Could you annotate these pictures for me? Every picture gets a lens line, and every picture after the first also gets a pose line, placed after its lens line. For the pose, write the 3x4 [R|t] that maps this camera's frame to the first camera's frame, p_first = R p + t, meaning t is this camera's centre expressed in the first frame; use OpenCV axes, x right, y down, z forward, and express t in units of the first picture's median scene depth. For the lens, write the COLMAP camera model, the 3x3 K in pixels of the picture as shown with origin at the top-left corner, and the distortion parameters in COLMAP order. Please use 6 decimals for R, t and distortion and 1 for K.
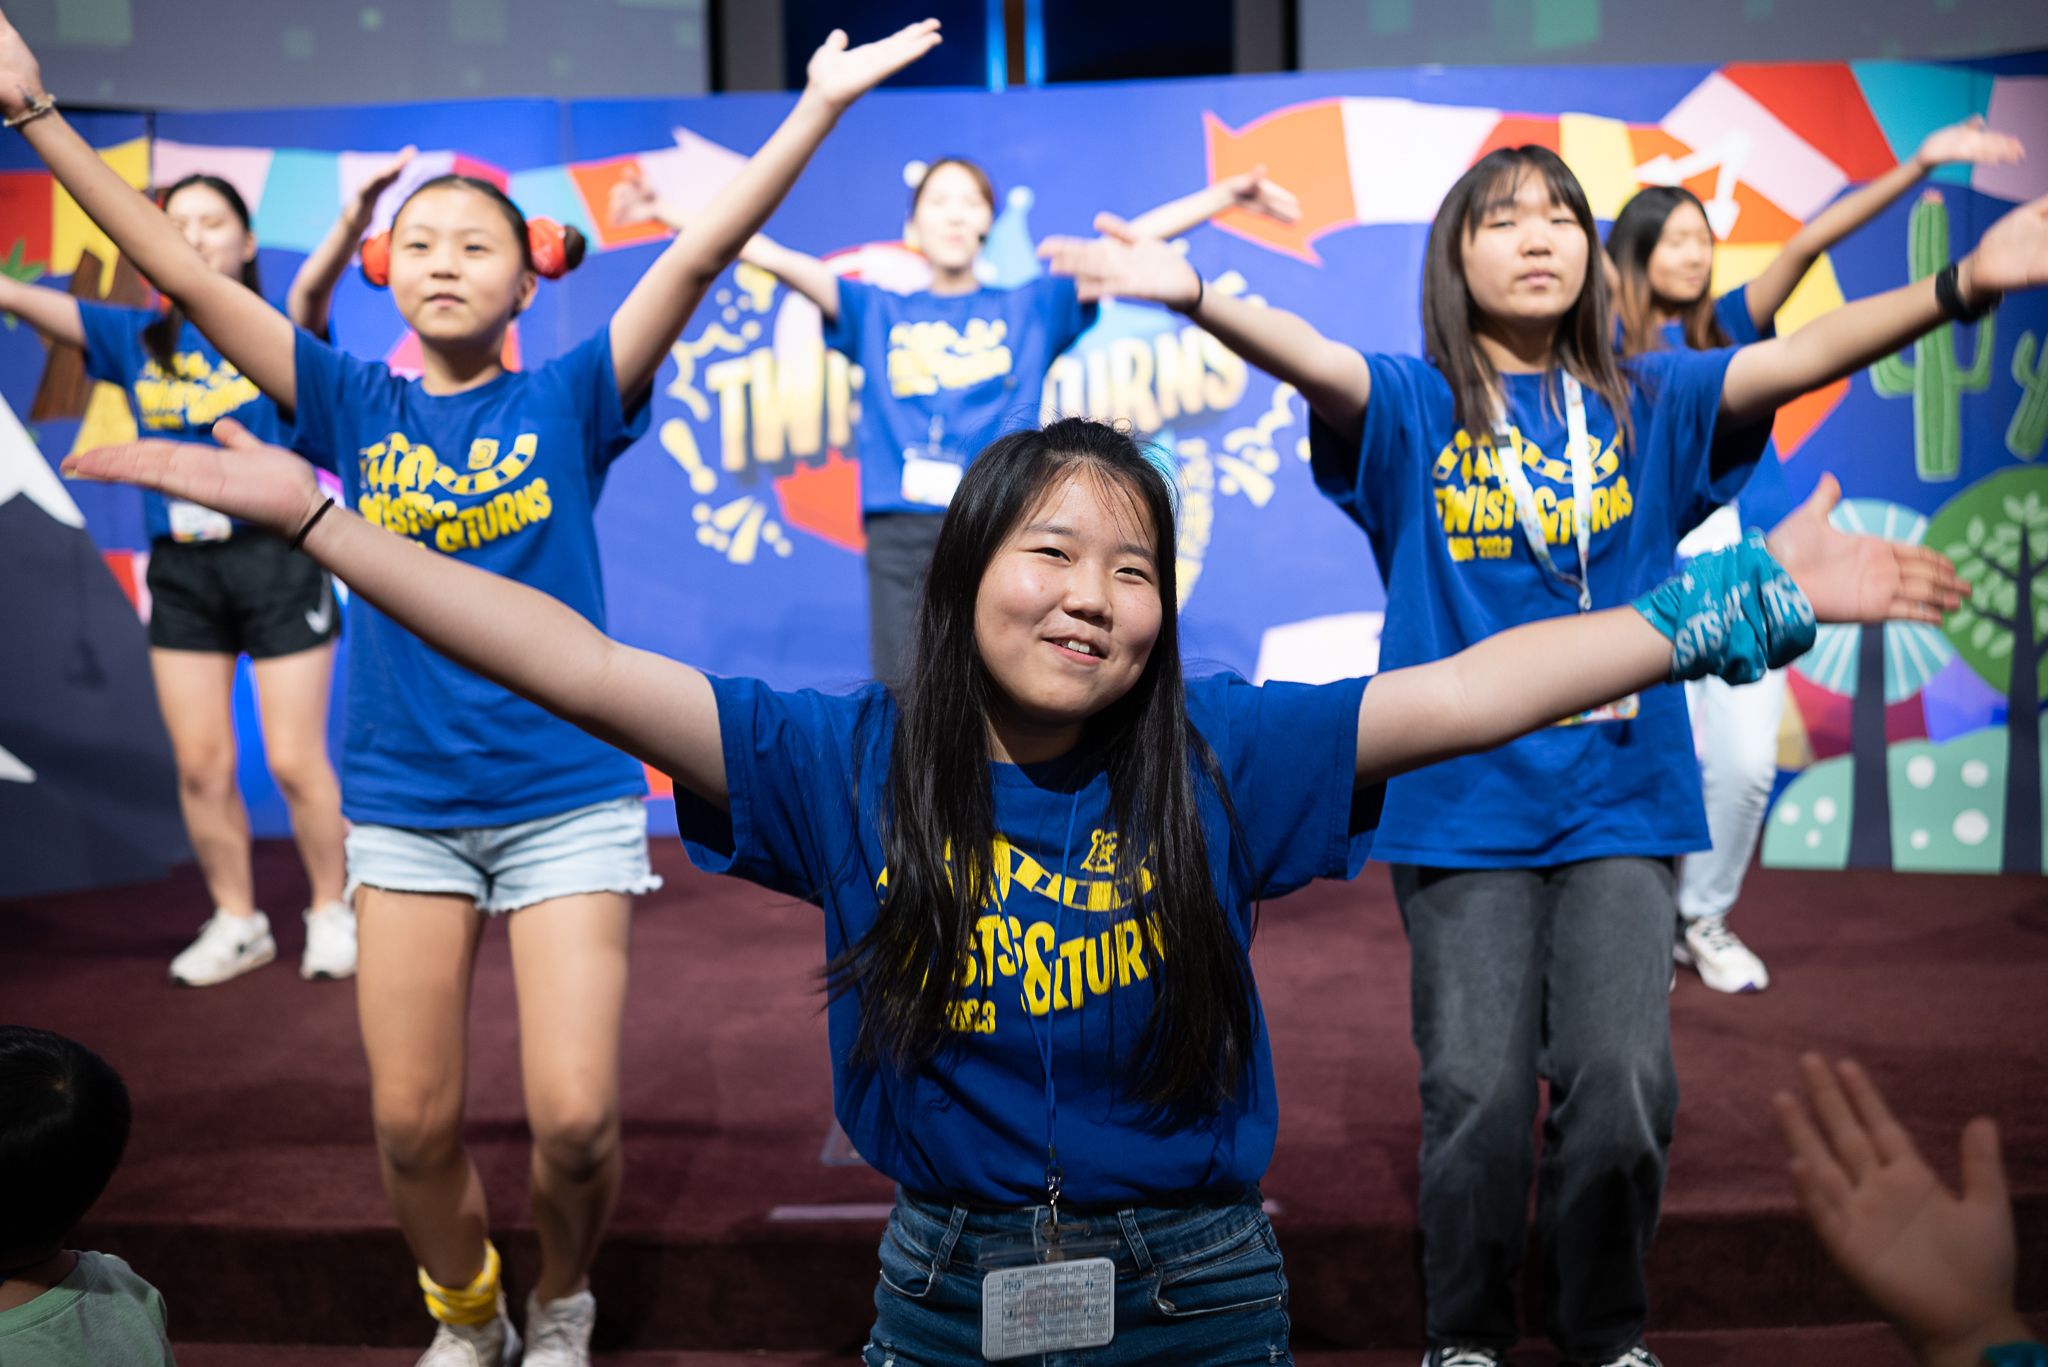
lens RADIAL K [[1954.8, 0, 1023.8], [0, 1954.8, 684.9], [0, 0, 1]] dist [-0.000640, 0.000000]
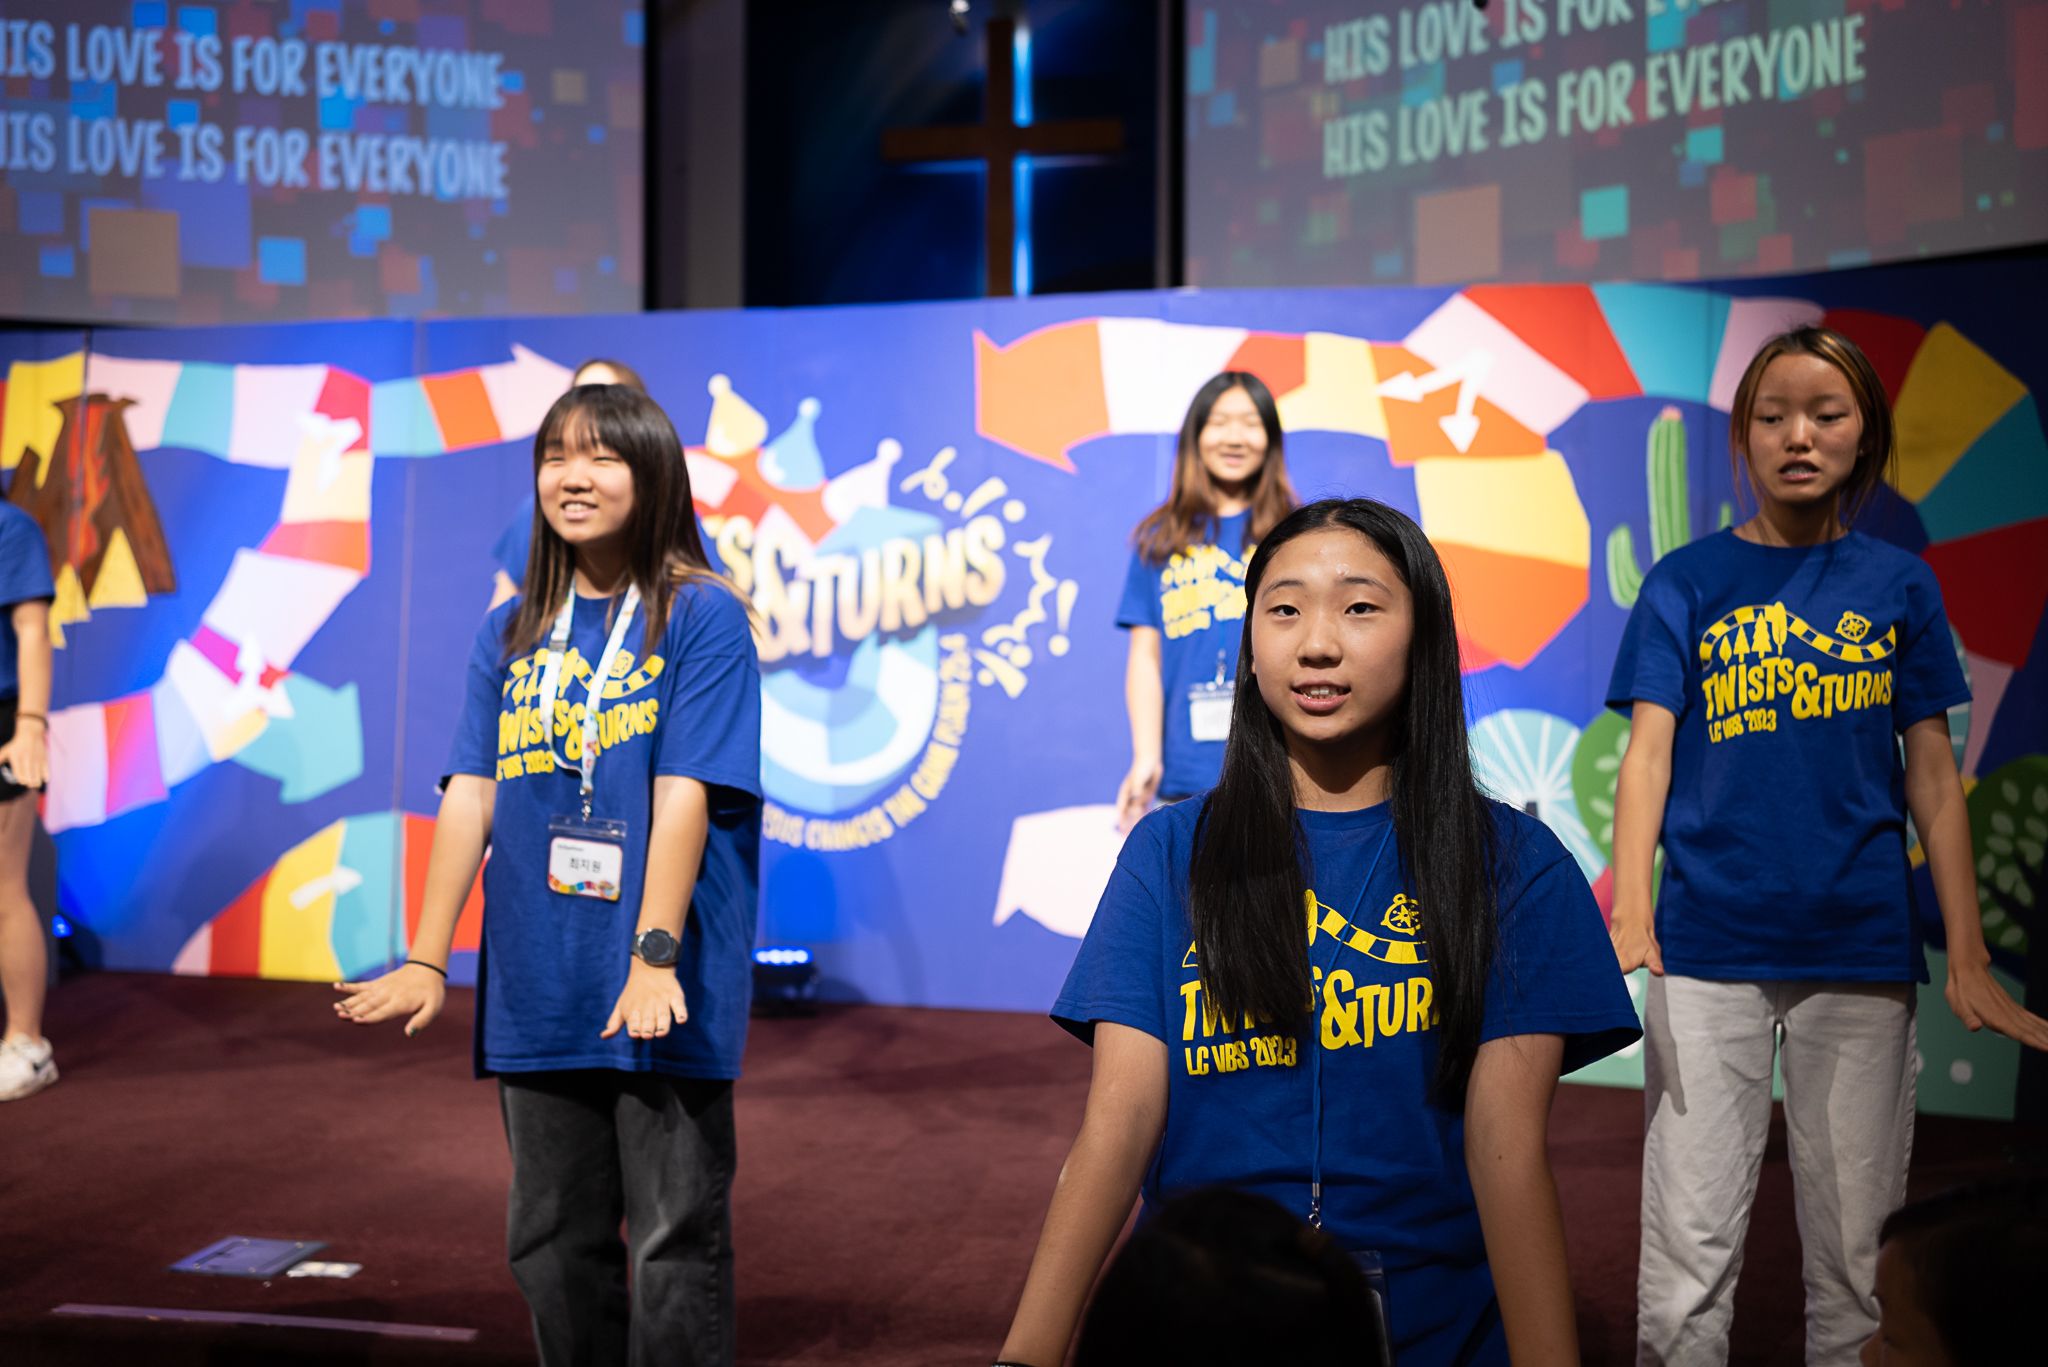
lens RADIAL K [[1954.8, 0, 1011.1], [0, 1954.8, 678.0], [0, 0, 1]] dist [-0.000640, 0.000000]
pose [[0.988160, 0.026915, -0.151046, 0.277043], [-0.041171, 0.994902, -0.092065, -0.005368], [0.147798, 0.097193, 0.984230, -0.034909]]
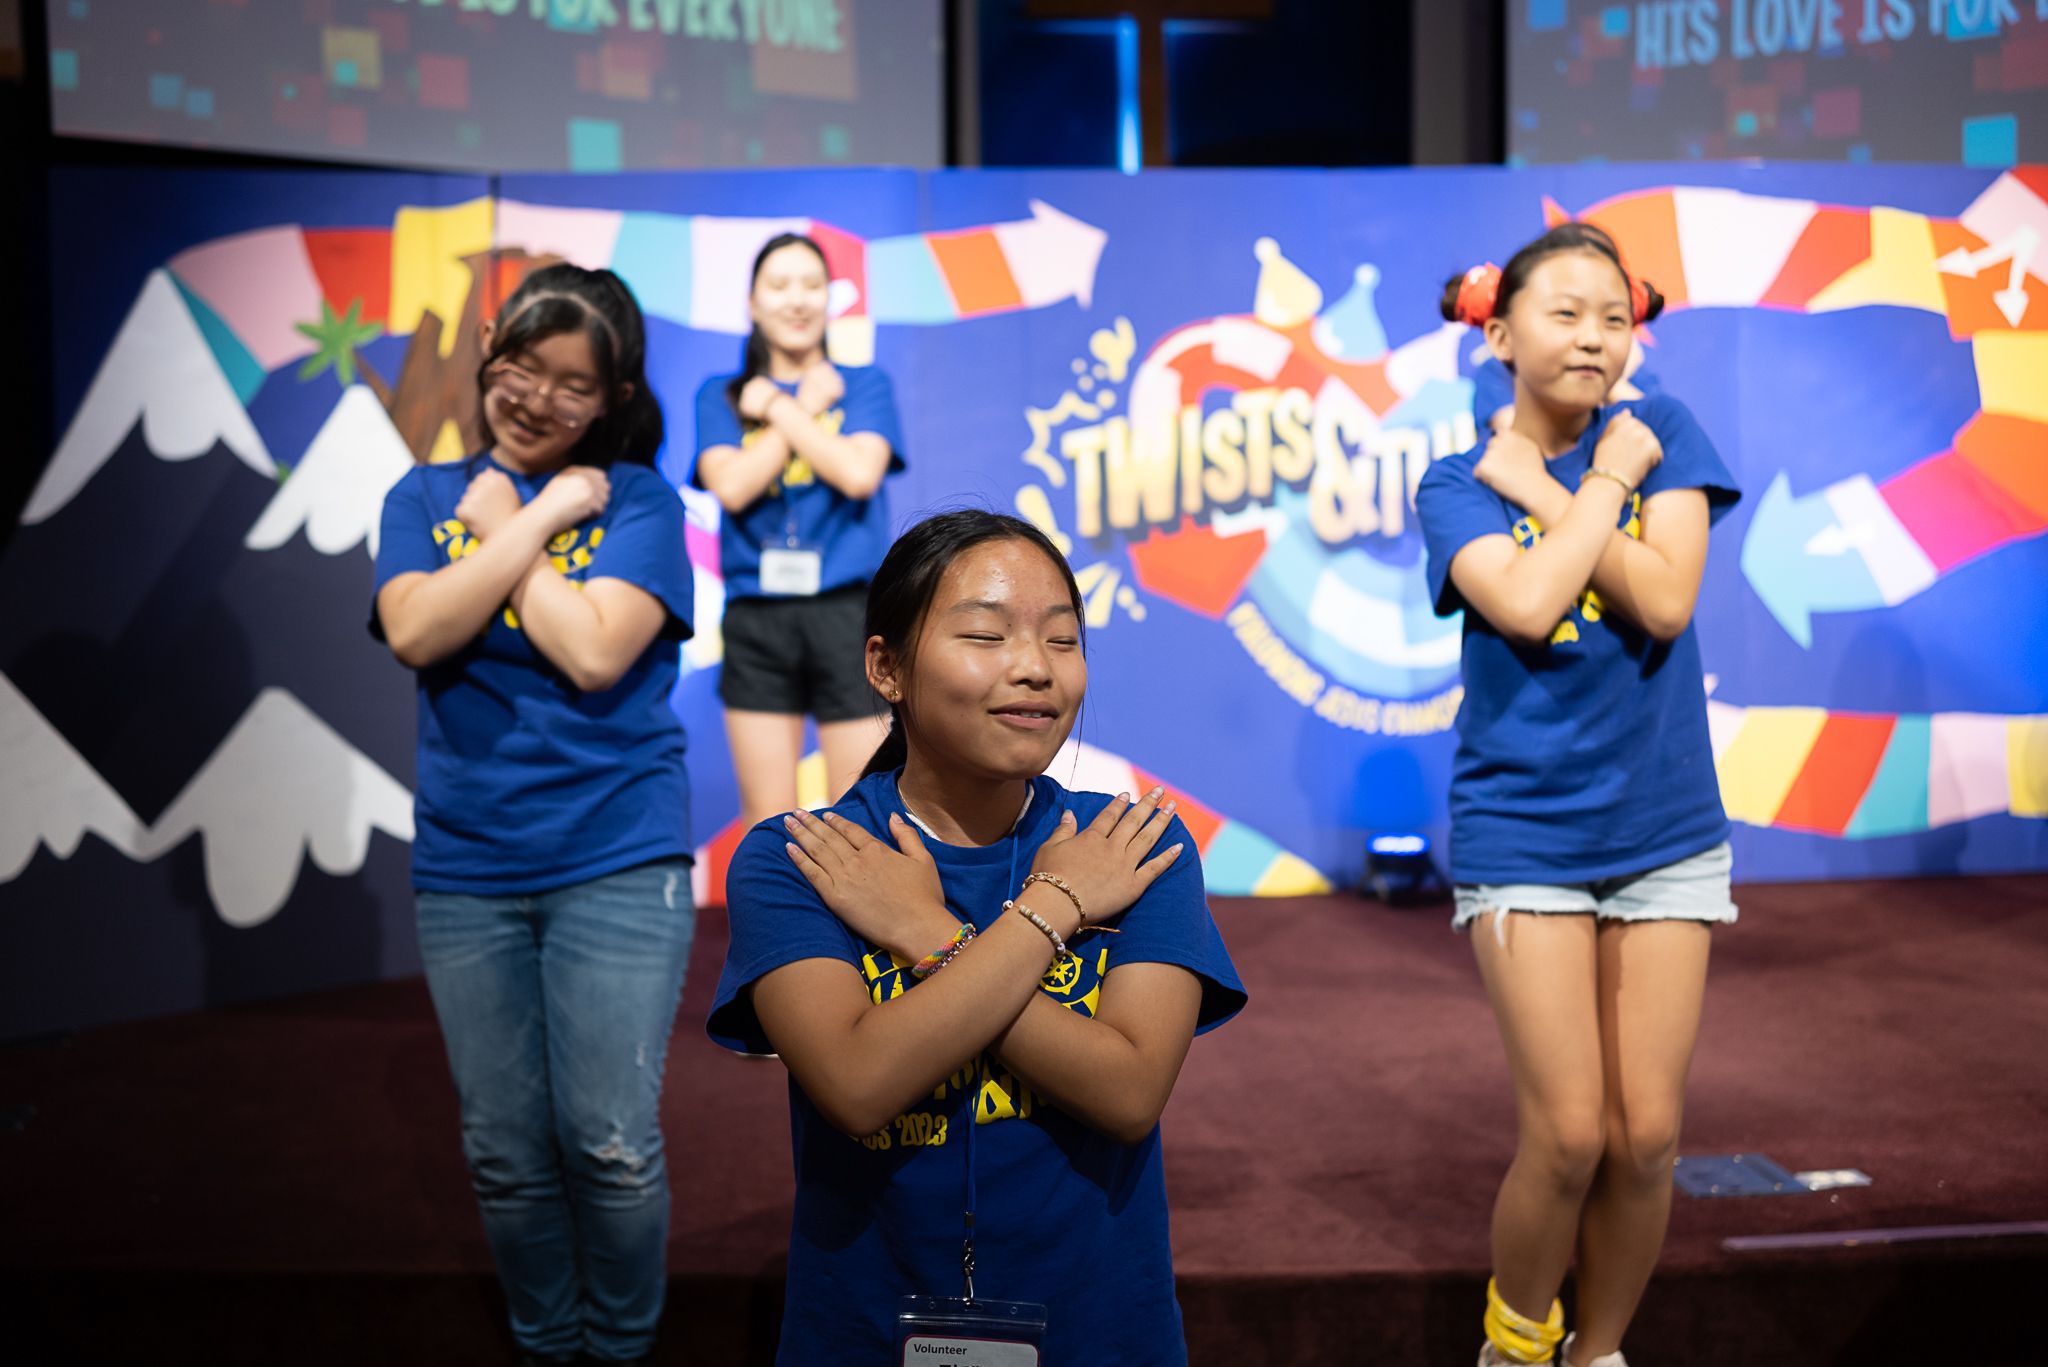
lens RADIAL K [[1954.8, 0, 1032.1], [0, 1954.8, 692.4], [0, 0, 1]] dist [-0.000640, 0.000000]
pose [[0.994177, -0.003388, 0.107707, -0.291805], [0.006866, 0.999466, -0.031936, 0.003636], [-0.107541, 0.032490, 0.993670, -0.003112]]
